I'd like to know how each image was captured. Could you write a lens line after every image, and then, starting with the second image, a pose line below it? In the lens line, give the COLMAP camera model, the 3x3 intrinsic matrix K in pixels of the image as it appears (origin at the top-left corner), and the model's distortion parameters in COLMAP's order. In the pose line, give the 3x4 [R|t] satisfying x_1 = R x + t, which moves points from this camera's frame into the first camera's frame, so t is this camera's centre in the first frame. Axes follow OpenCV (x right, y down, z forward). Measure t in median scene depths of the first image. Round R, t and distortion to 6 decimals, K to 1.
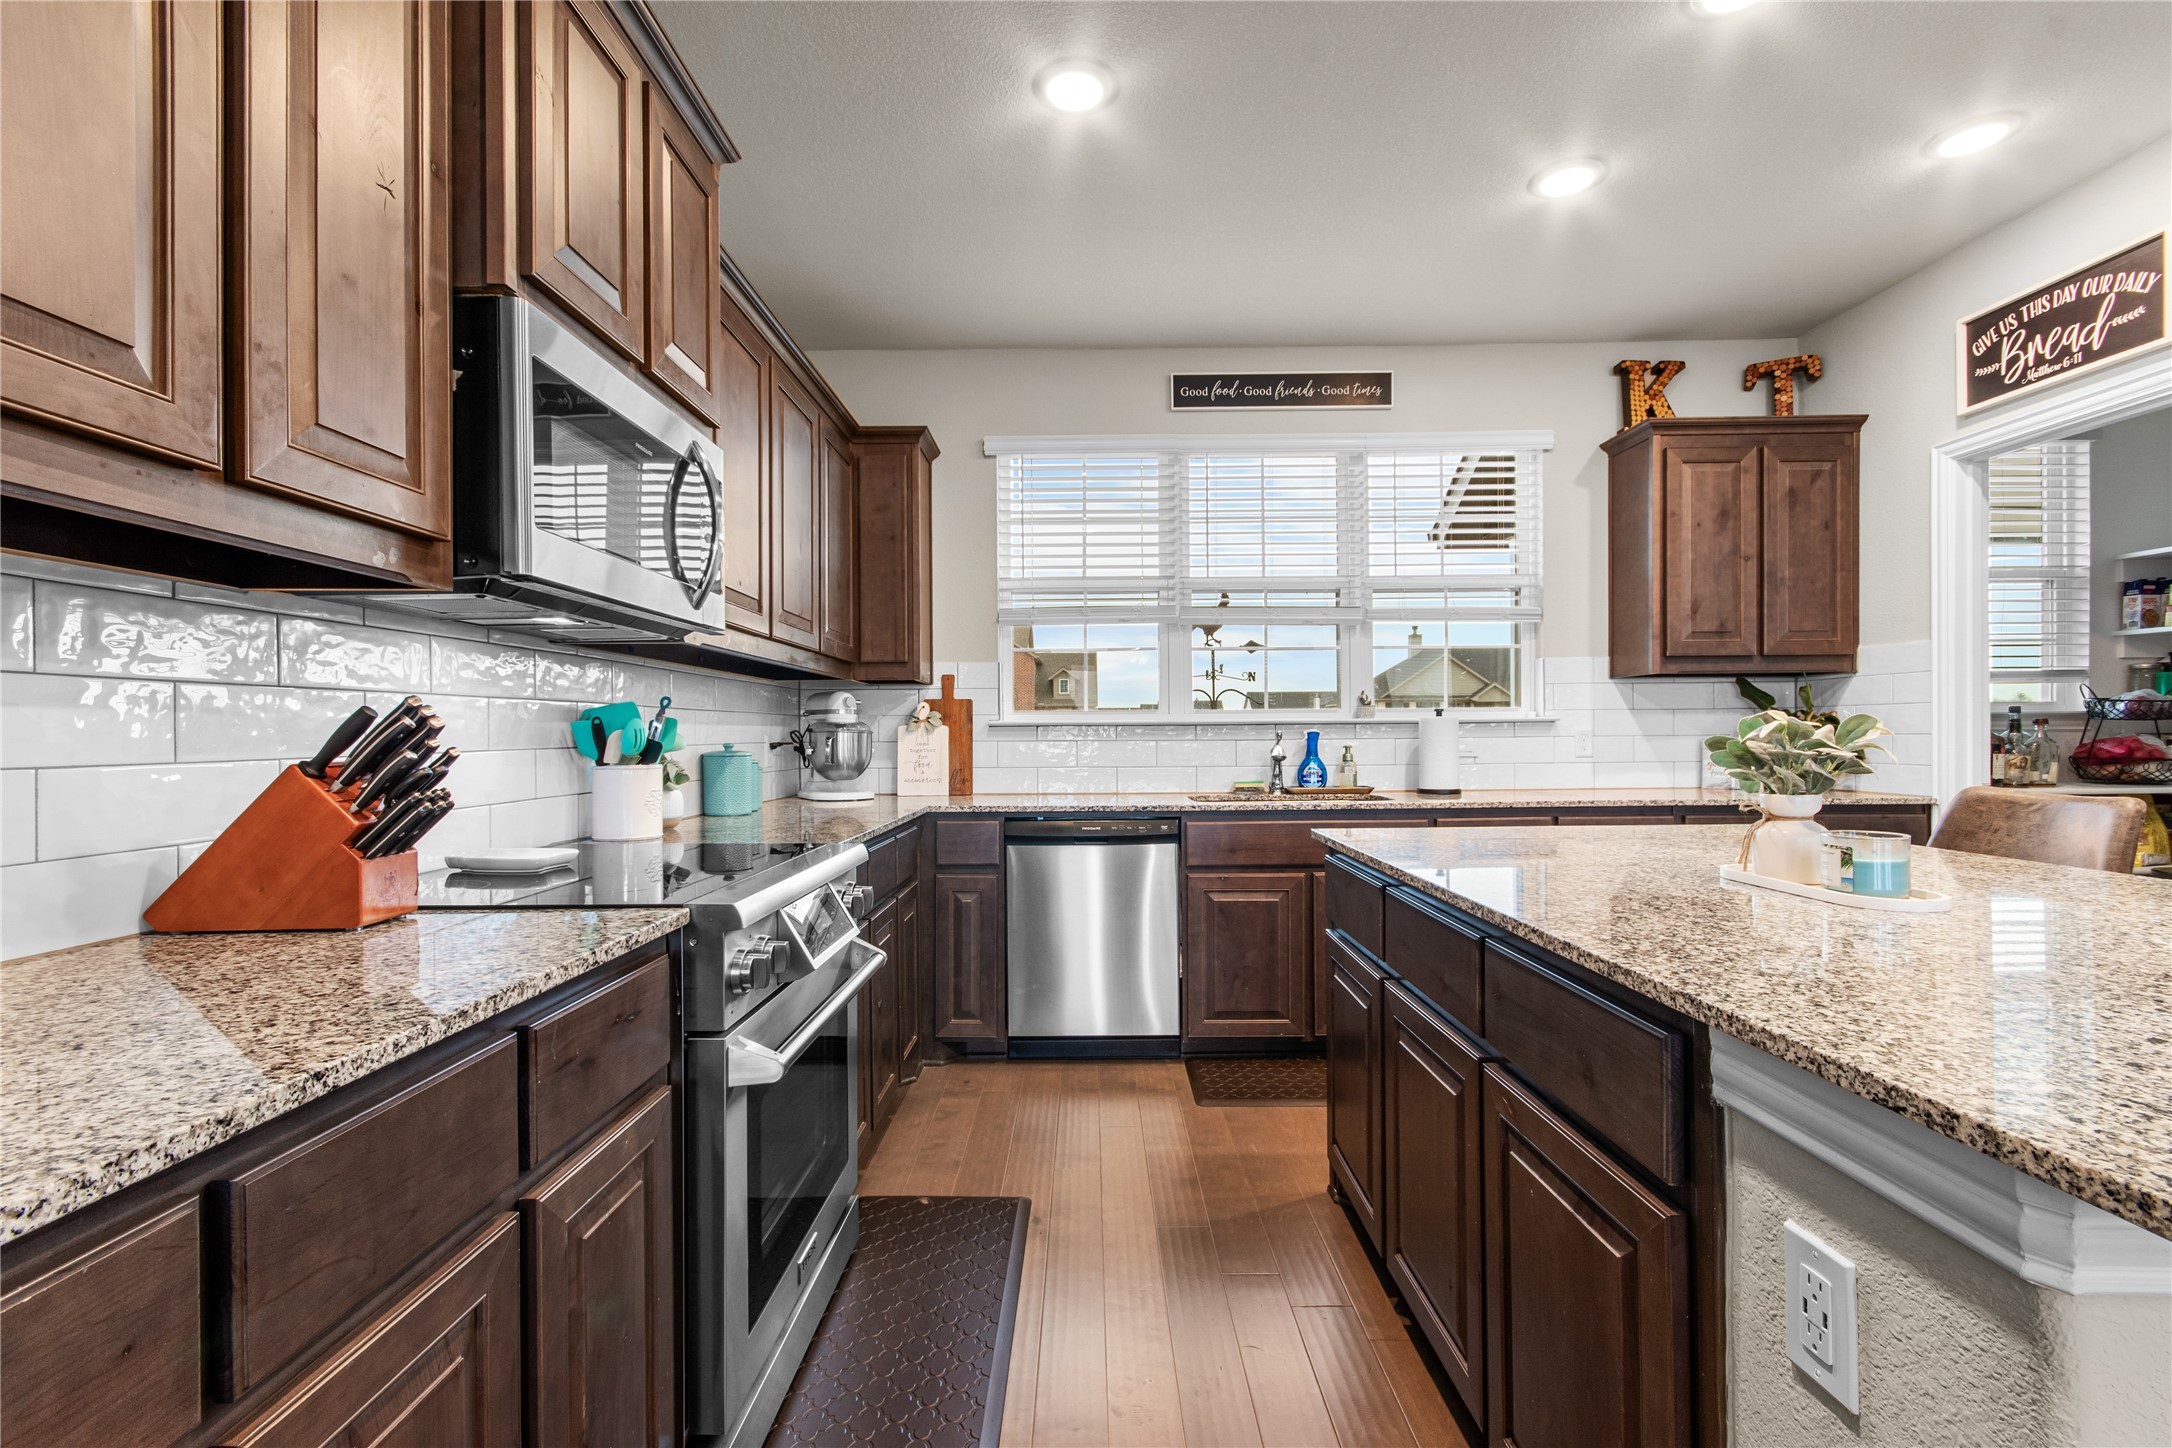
lens RADIAL K [[954.9, 0, 1087.2], [0, 954.9, 732.6], [0, 0, 1]] dist [0.003105, 0.000338]
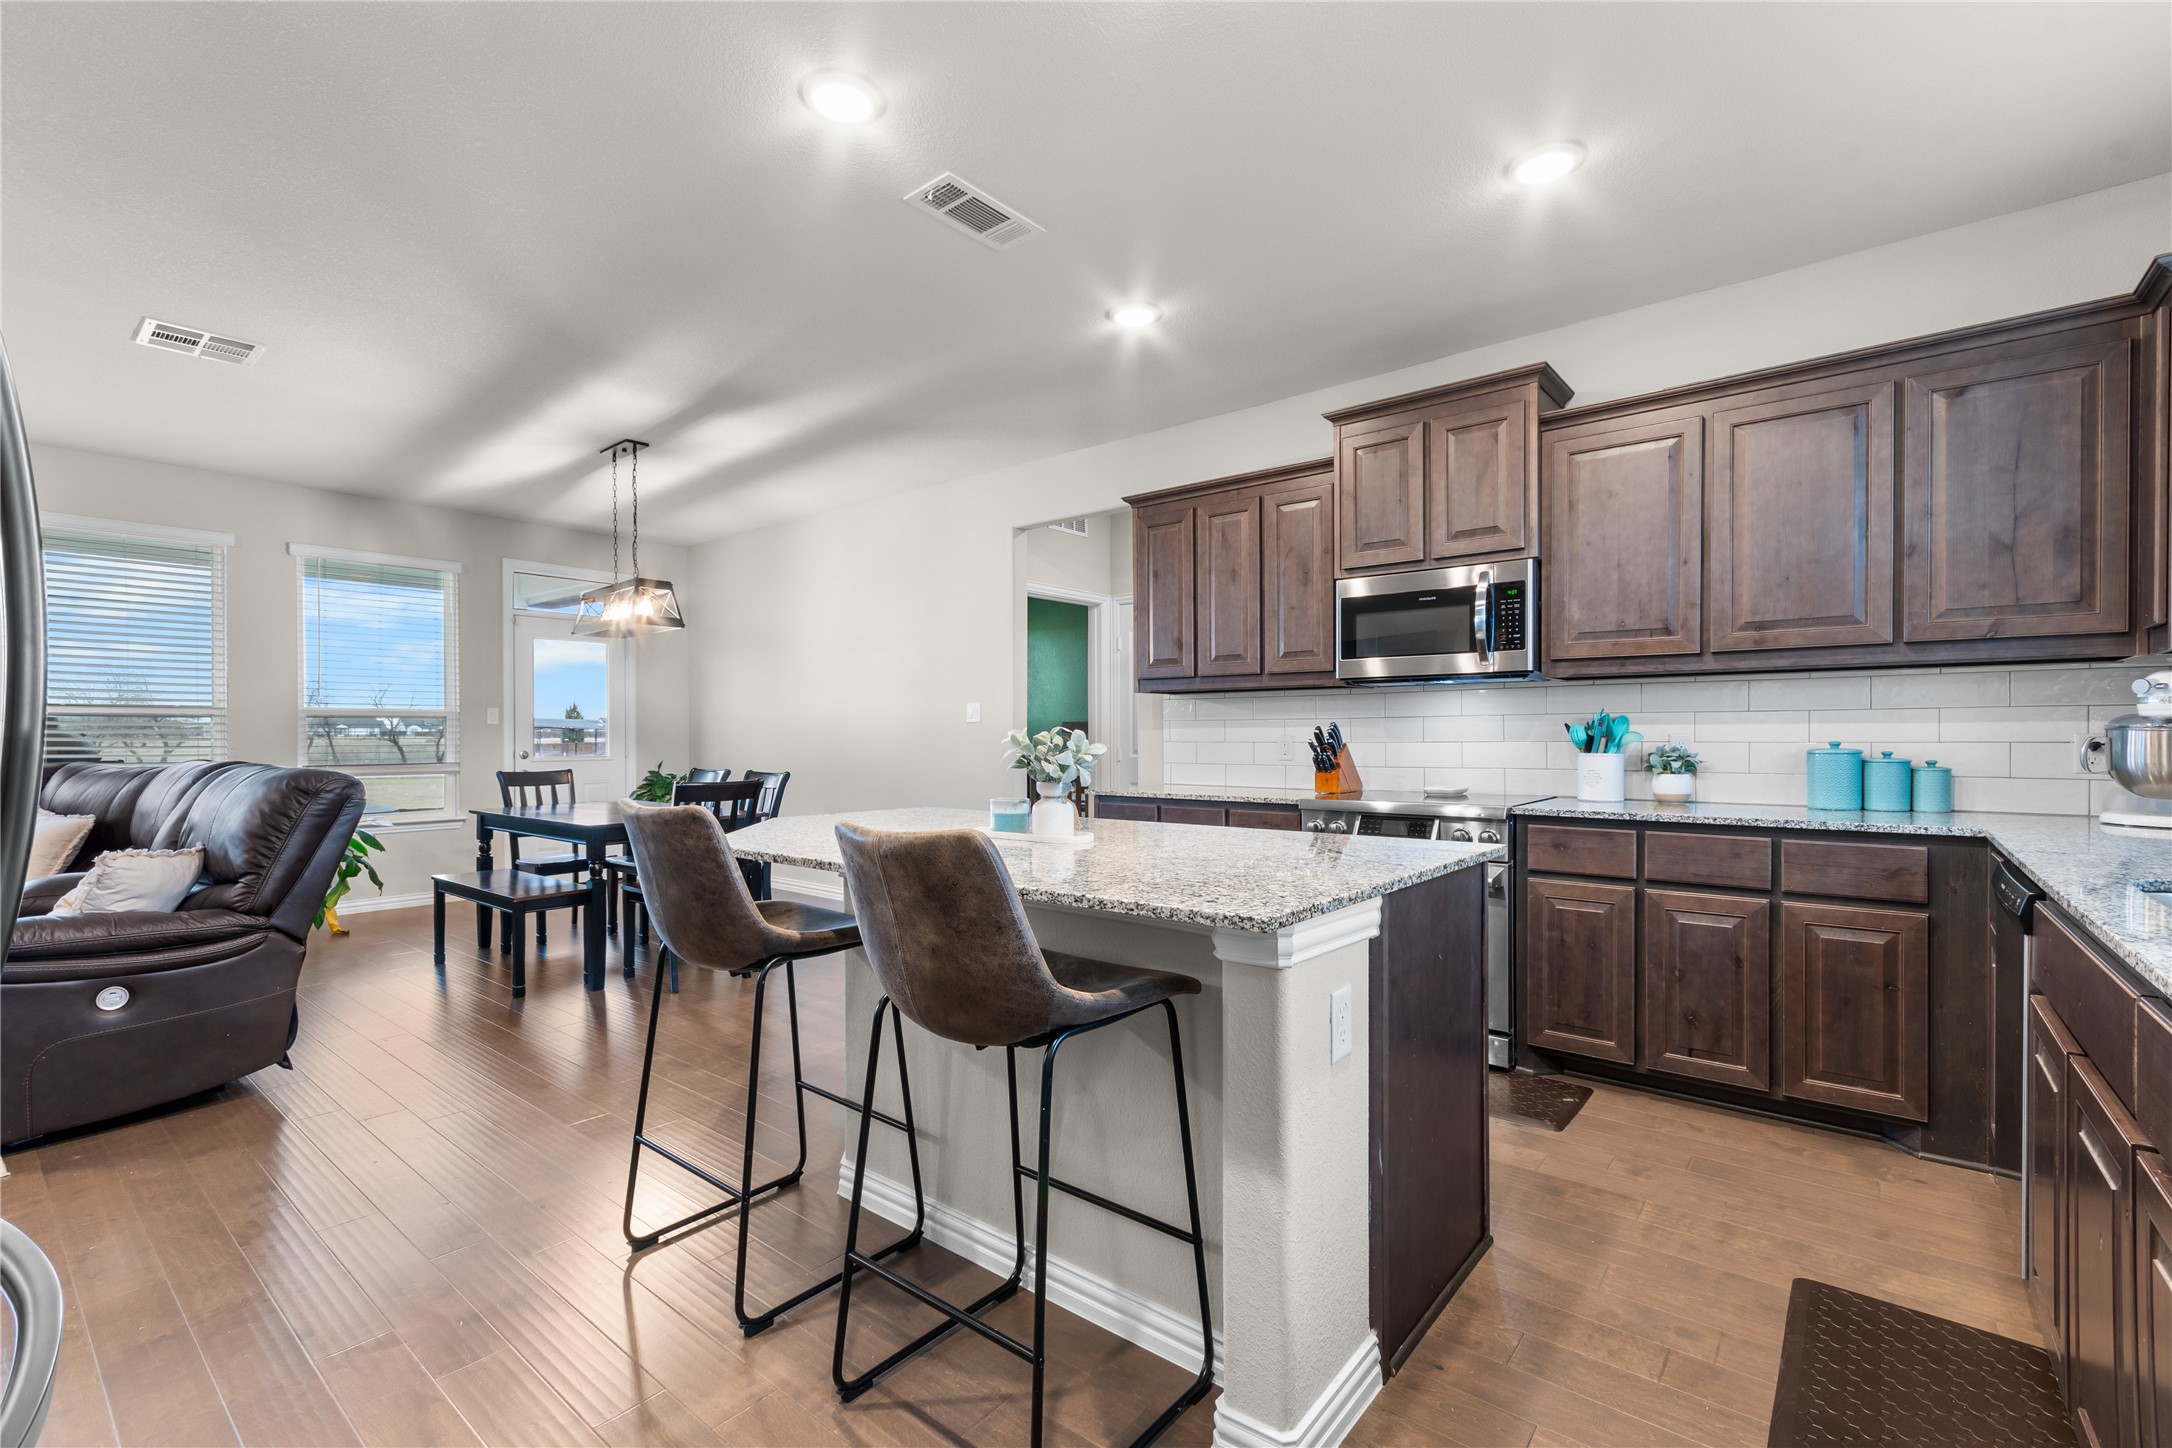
lens RADIAL K [[954.9, 0, 1093.9], [0, 954.9, 739.0], [0, 0, 1]] dist [0.003105, 0.000338]
pose [[-0.628426, 0.013682, -0.777749, 0.801600], [0.009810, 0.999905, 0.009663, -0.007867], [0.777808, -0.001557, -0.628501, 0.857478]]
